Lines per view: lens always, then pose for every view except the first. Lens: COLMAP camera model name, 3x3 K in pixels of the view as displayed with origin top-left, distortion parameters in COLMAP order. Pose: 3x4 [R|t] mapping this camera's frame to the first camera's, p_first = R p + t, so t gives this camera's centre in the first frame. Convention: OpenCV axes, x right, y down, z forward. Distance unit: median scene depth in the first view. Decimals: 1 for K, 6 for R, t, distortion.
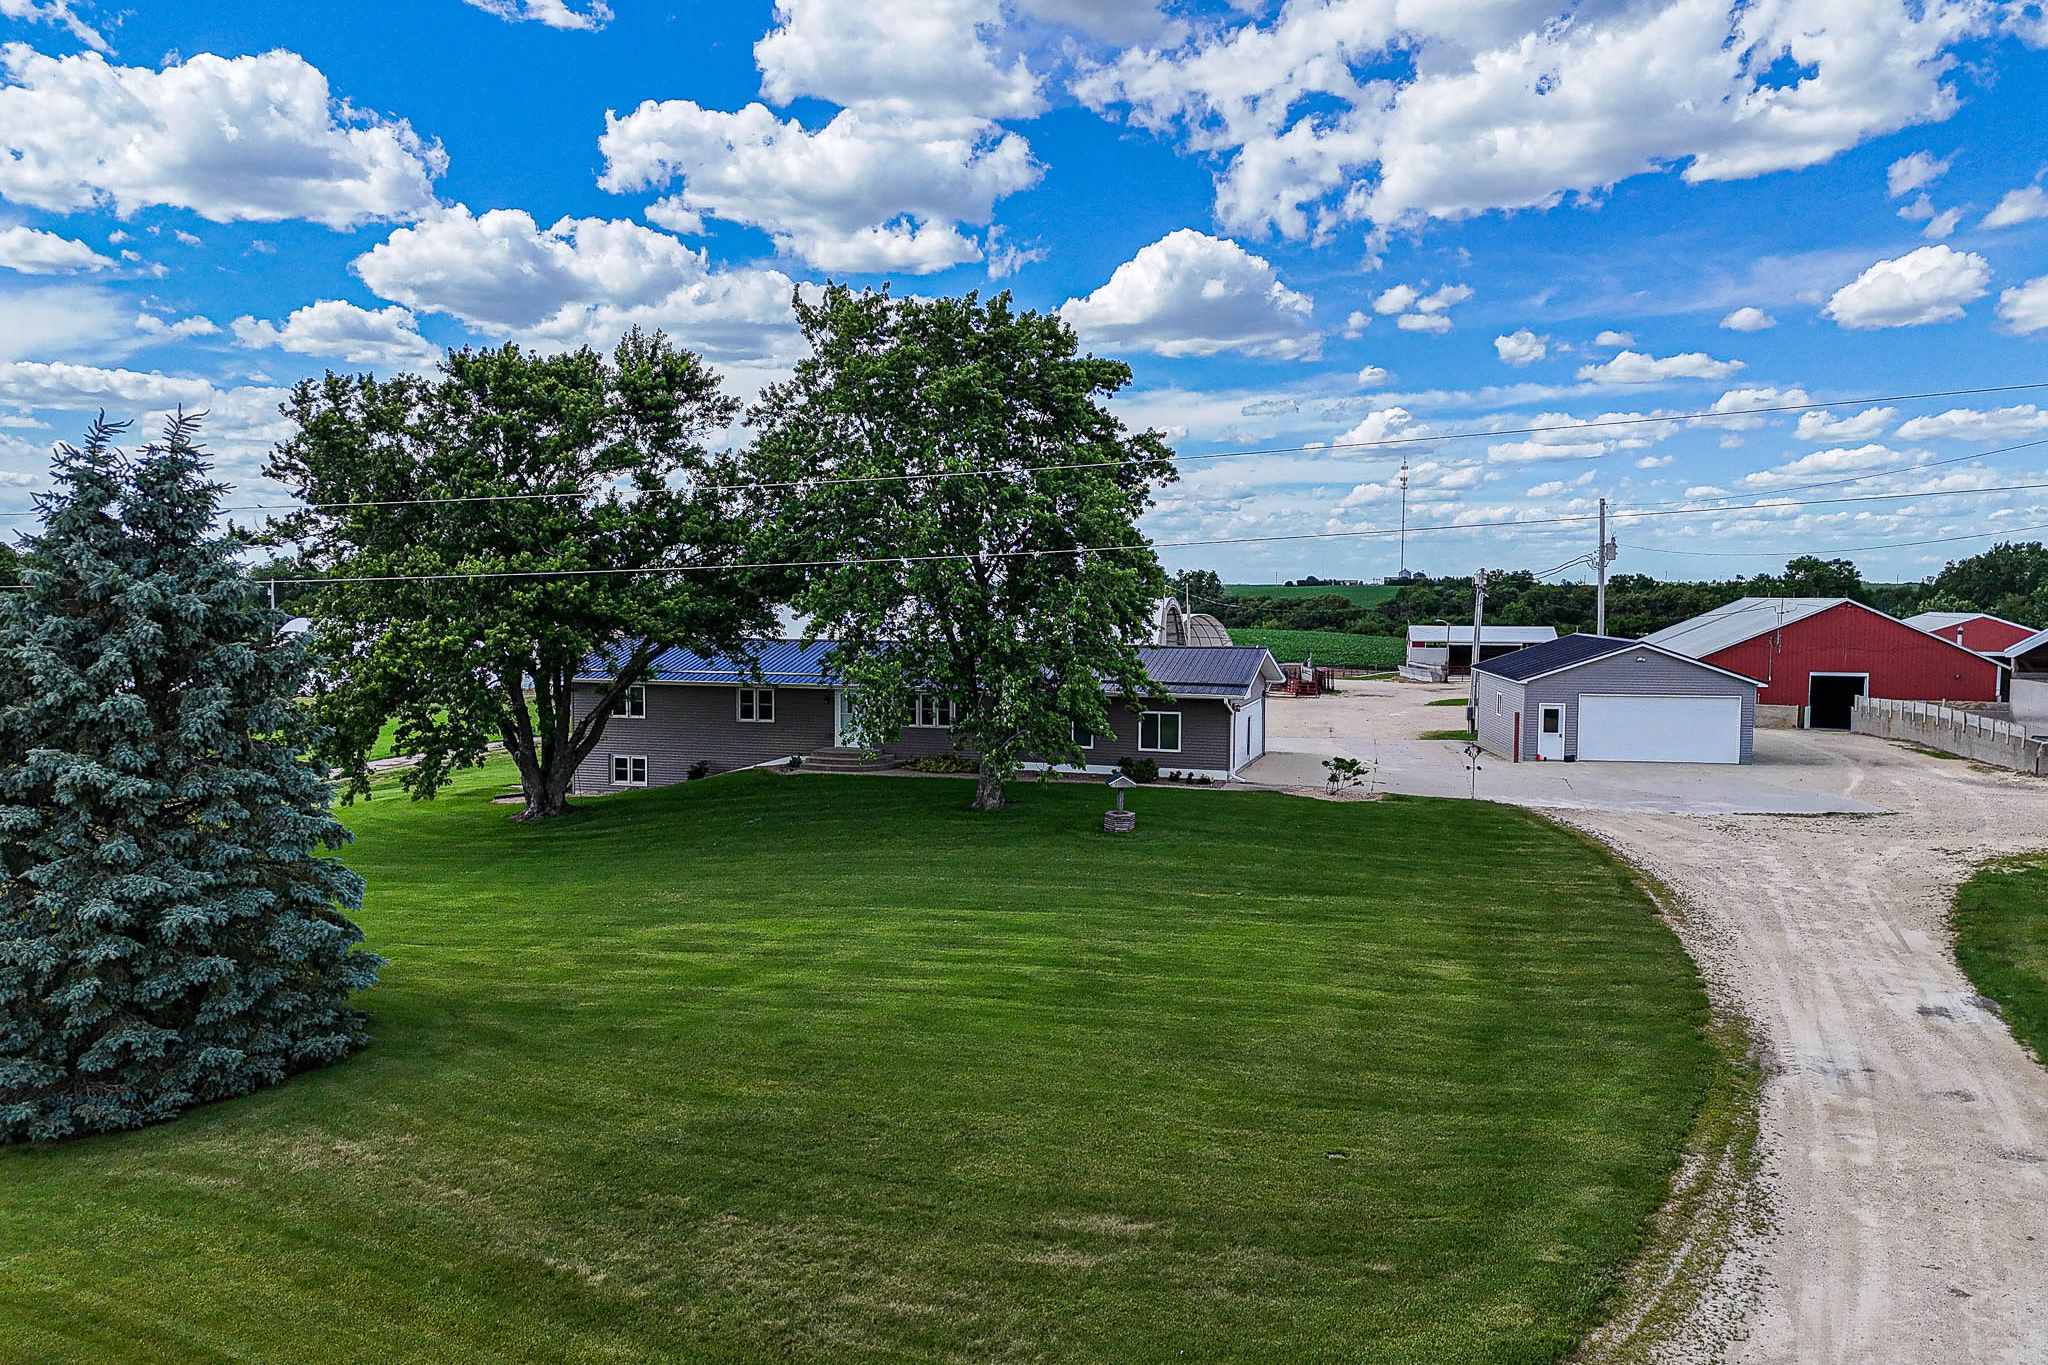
lens RADIAL K [[1511.0, 0, 1014.4], [0, 1511.0, 668.7], [0, 0, 1]] dist [0.074336, -0.065098]
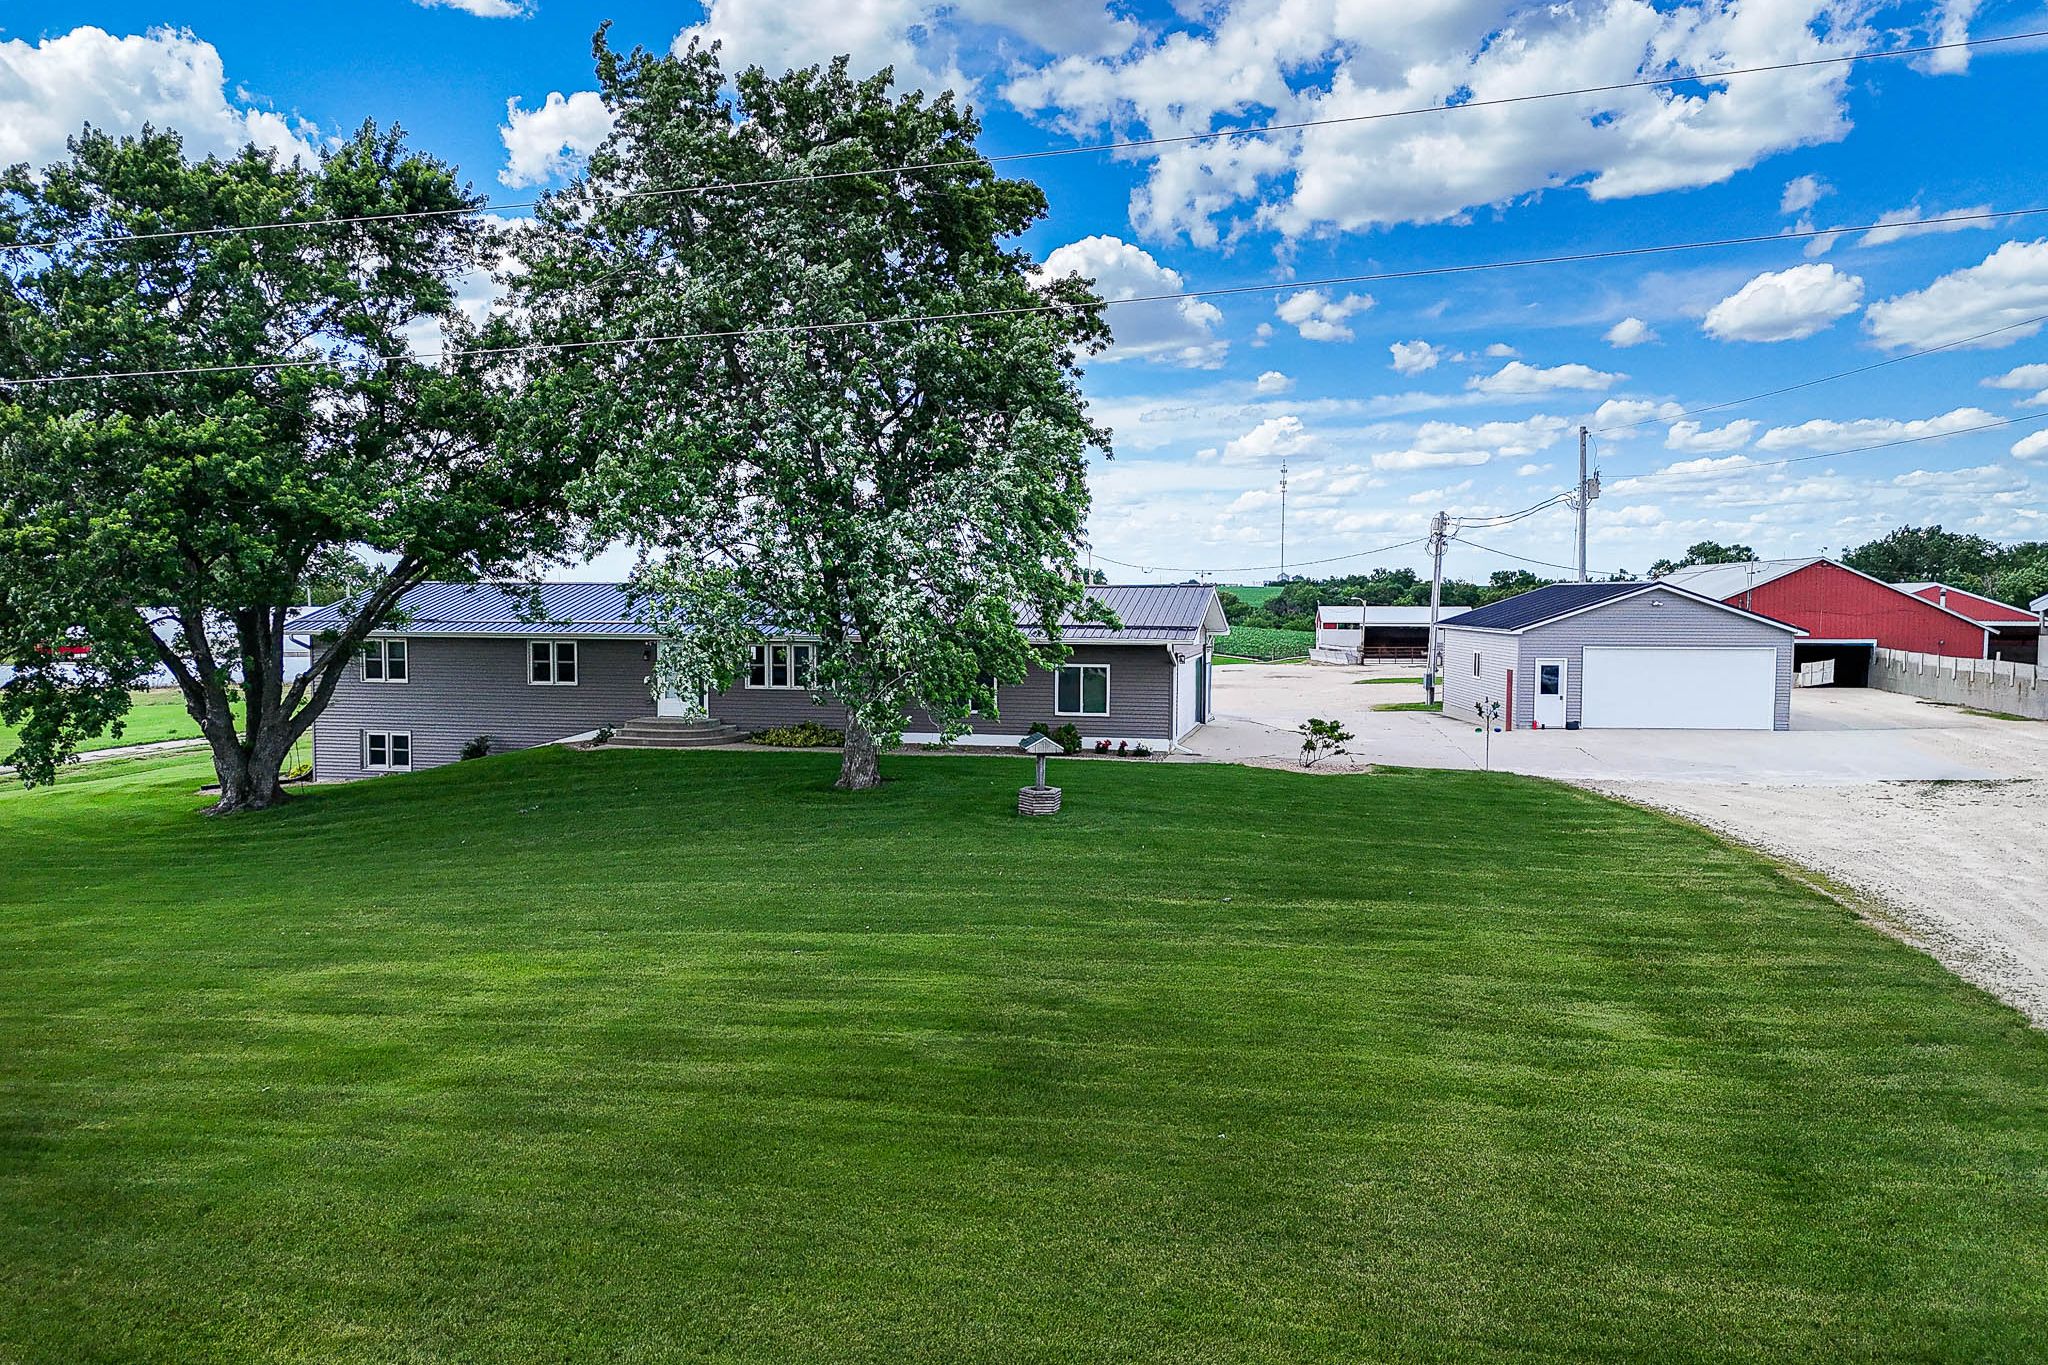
lens RADIAL K [[1511.0, 0, 1023.0], [0, 1511.0, 646.4], [0, 0, 1]] dist [0.074336, -0.065098]
pose [[0.996596, -0.003055, 0.082384, 0.002672], [0.004563, 0.999825, -0.018122, 0.038220], [-0.082314, 0.018436, 0.996436, 0.265660]]
